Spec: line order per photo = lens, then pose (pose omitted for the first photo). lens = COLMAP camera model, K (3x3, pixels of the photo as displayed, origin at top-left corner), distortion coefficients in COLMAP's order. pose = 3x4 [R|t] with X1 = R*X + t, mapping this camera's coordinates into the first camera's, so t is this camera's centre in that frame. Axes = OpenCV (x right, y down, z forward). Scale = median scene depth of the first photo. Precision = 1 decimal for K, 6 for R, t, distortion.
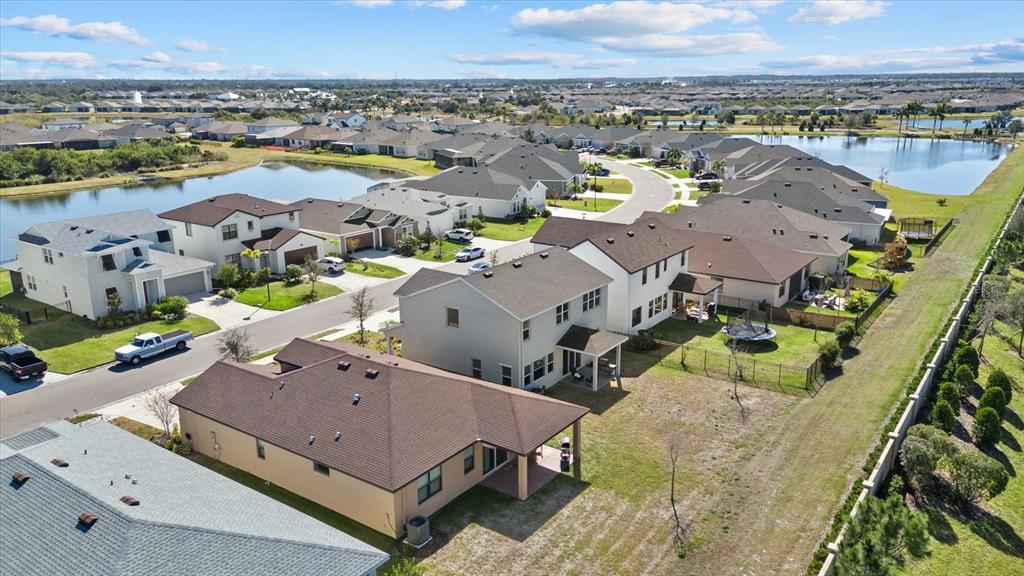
lens RADIAL K [[750.1, 0, 512.0], [0, 750.1, 288.0], [0, 0, 1]] dist [0.084589, -0.090578]
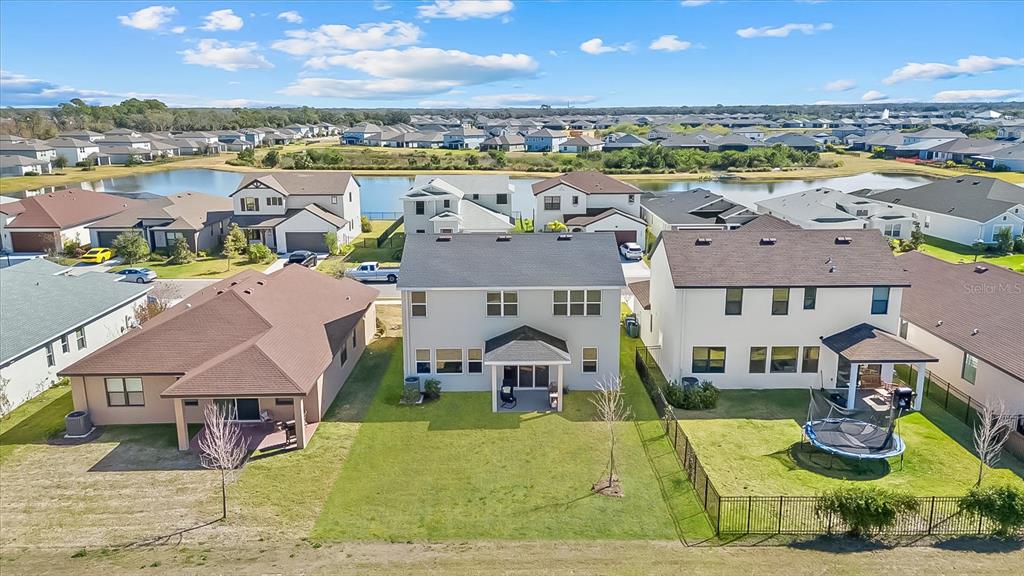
lens RADIAL K [[750.1, 0, 512.0], [0, 750.1, 288.0], [0, 0, 1]] dist [0.084589, -0.090578]
pose [[0.587969, 0.191178, -0.785966, 0.543302], [-0.214100, 0.973796, 0.076700, -0.035048], [0.780034, 0.123178, 0.613493, 0.431272]]
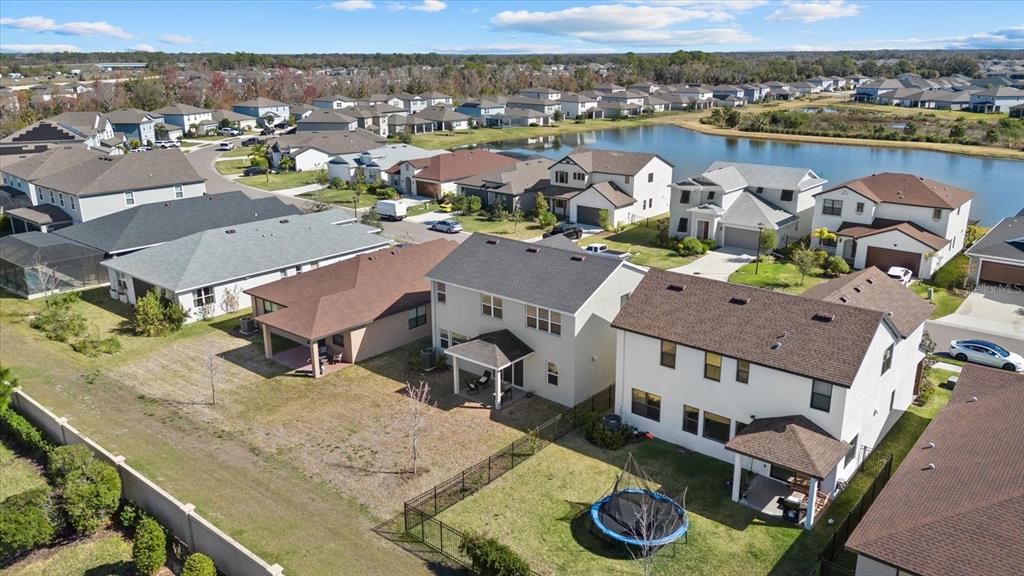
lens RADIAL K [[750.1, 0, 512.0], [0, 750.1, 288.0], [0, 0, 1]] dist [0.084589, -0.090578]
pose [[-0.074871, 0.301042, -0.950667, 0.728693], [-0.260496, 0.914335, 0.310053, -0.216337], [0.962568, 0.270859, 0.009963, 0.812727]]
